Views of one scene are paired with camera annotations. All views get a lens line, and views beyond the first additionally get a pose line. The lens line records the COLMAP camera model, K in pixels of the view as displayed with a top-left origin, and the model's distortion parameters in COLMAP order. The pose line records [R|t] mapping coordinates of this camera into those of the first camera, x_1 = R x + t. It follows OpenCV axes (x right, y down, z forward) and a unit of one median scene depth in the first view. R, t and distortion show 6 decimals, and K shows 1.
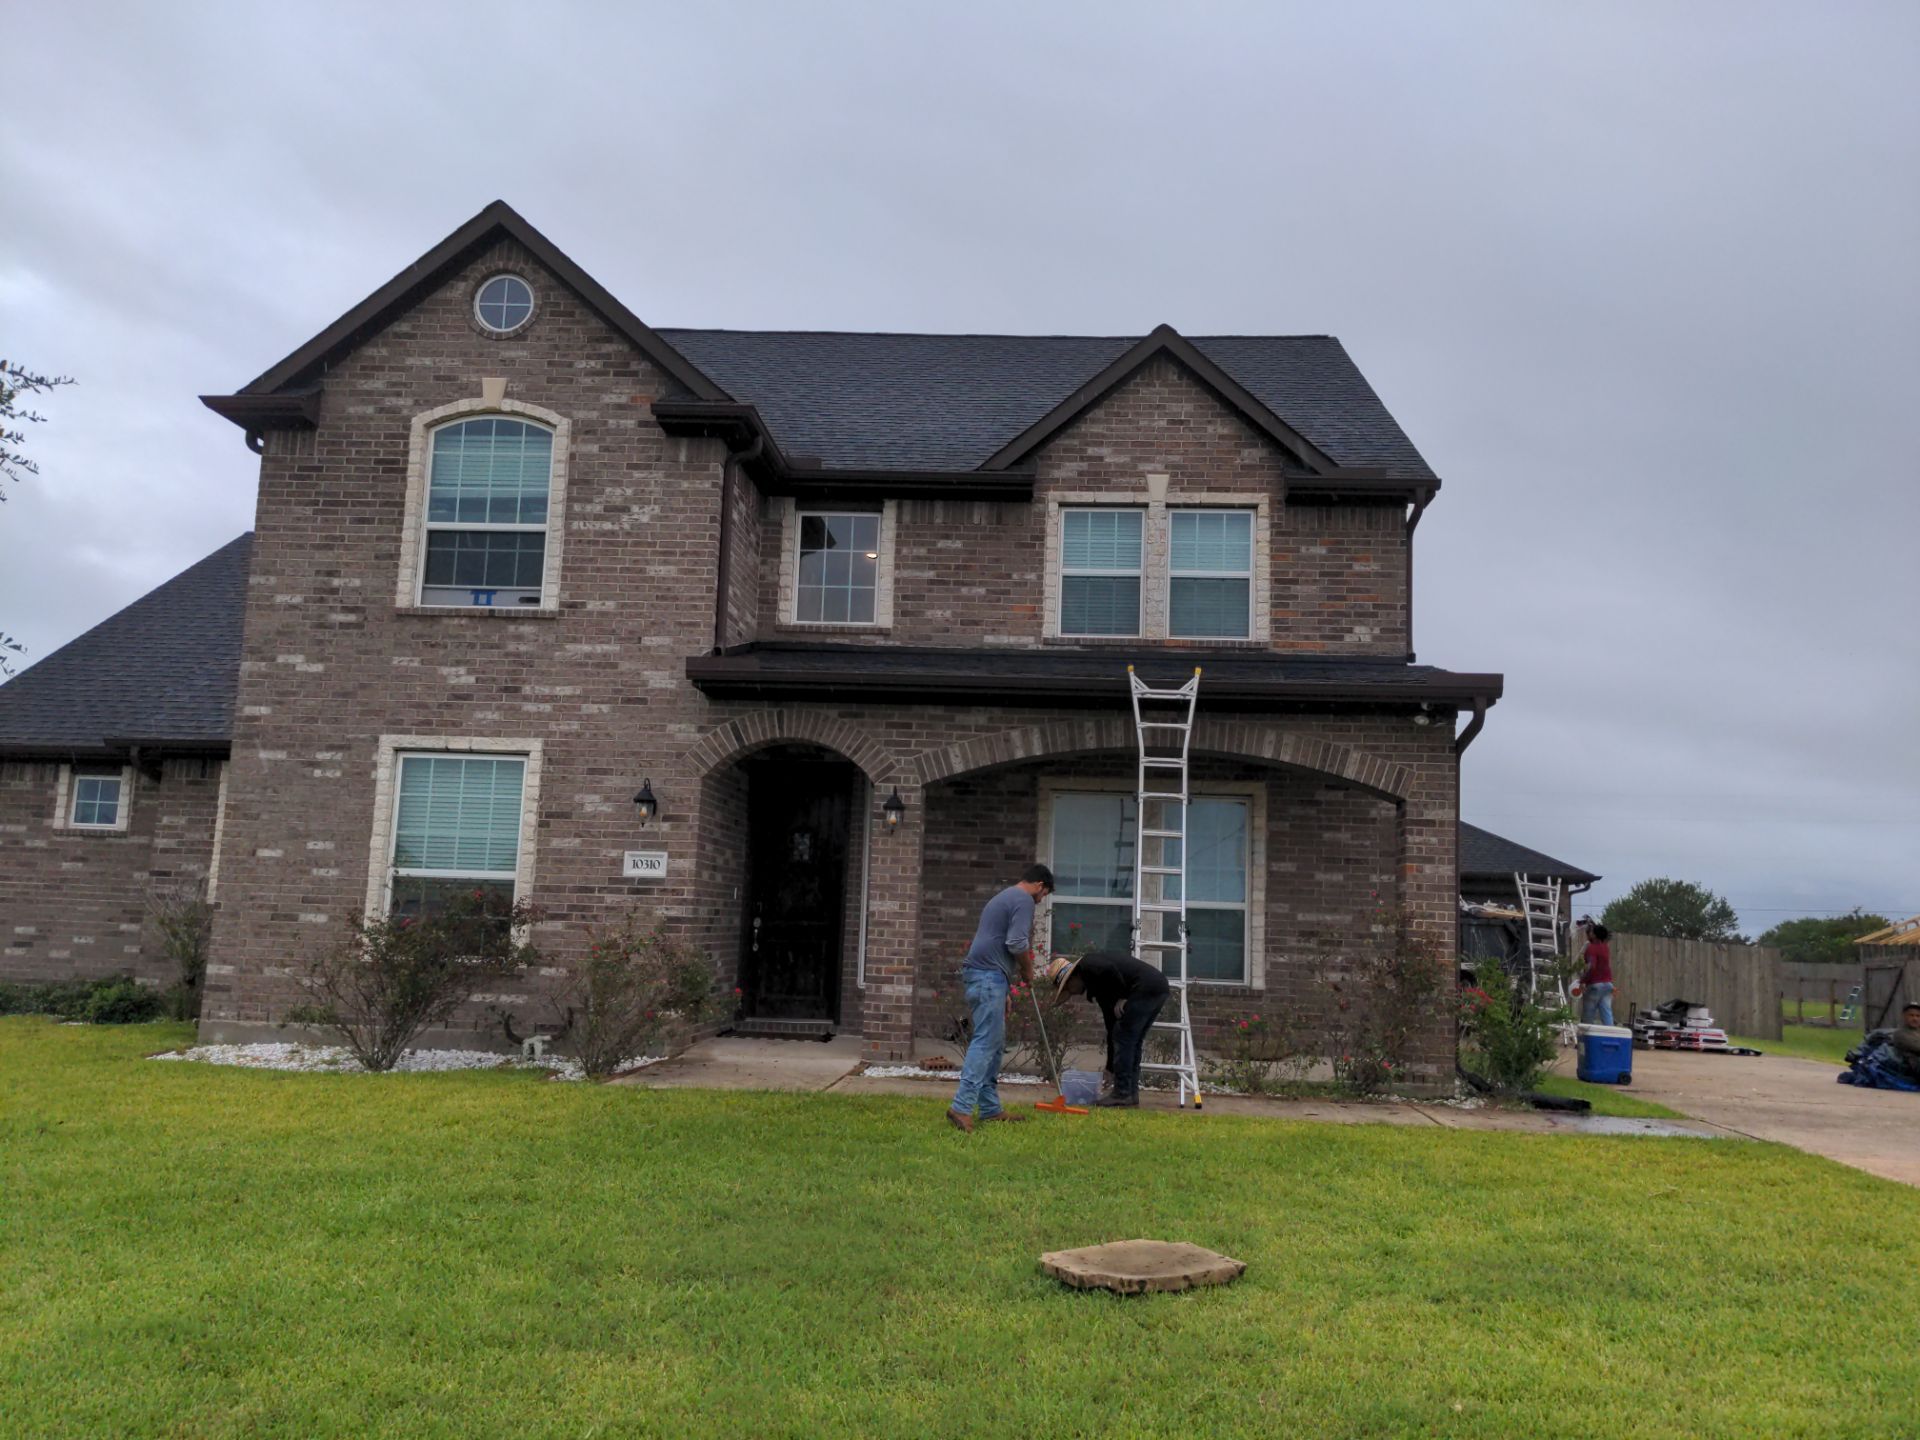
lens RADIAL K [[1514.2, 0, 977.3], [0, 1514.2, 716.4], [0, 0, 1]] dist [0.062156, -0.099202]
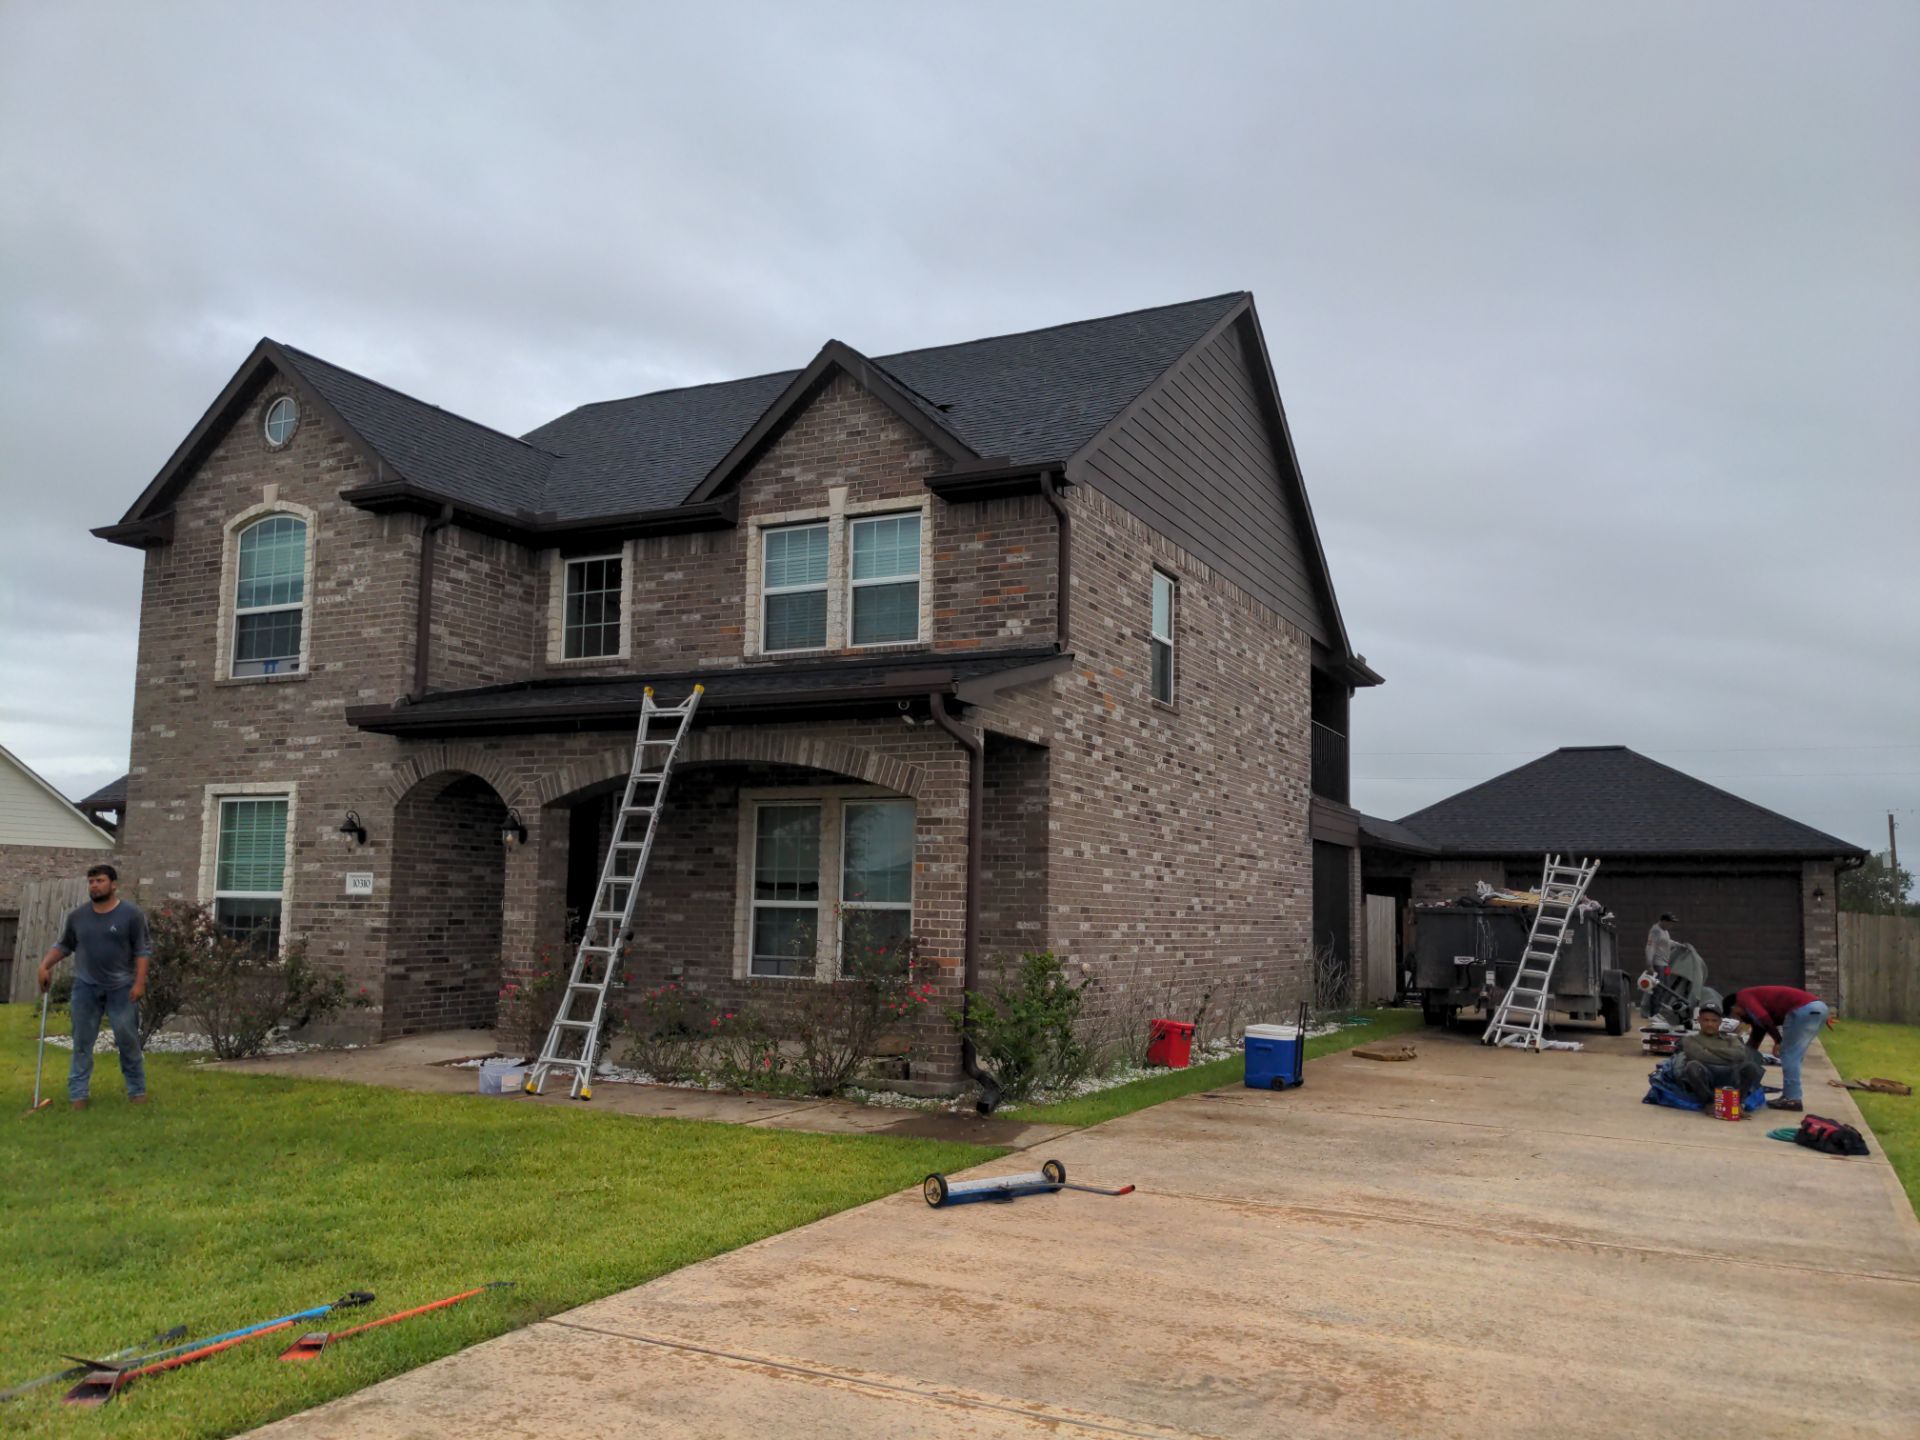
lens RADIAL K [[1514.2, 0, 974.7], [0, 1514.2, 756.9], [0, 0, 1]] dist [0.062156, -0.099202]
pose [[0.917793, -0.057797, -0.392831, 0.655106], [0.070189, 0.997385, 0.017242, 0.011631], [0.390807, -0.043397, 0.919449, 0.094524]]
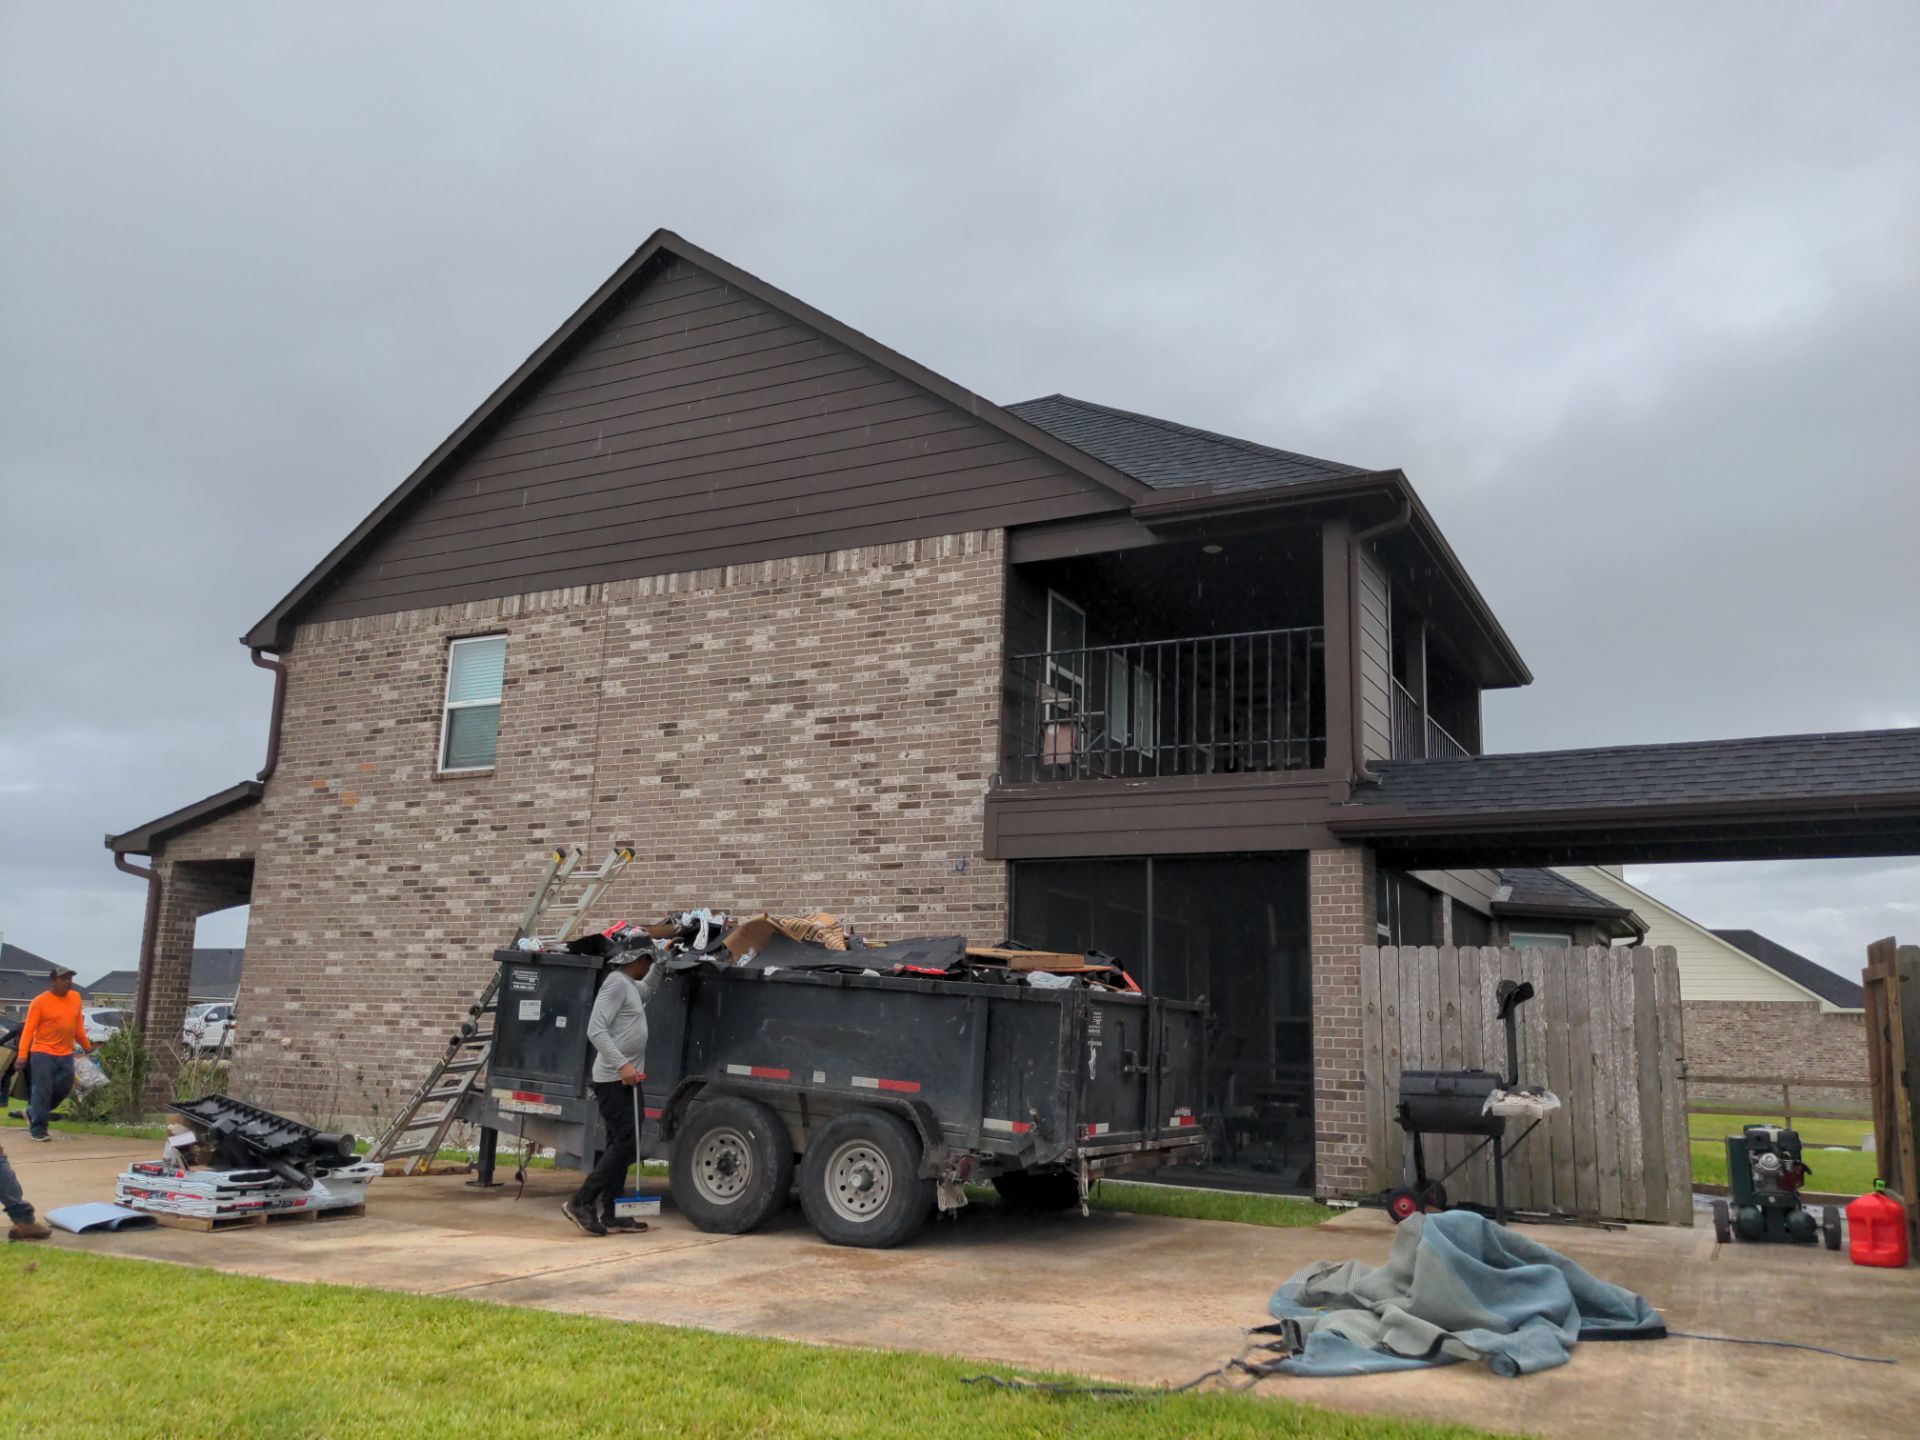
lens RADIAL K [[1514.2, 0, 962.0], [0, 1514.2, 734.4], [0, 0, 1]] dist [0.062156, -0.099202]
pose [[-0.405668, -0.225713, -0.885713, 1.212834], [0.094391, 0.953503, -0.286221, 0.349066], [0.909133, -0.199714, -0.365501, 2.084955]]
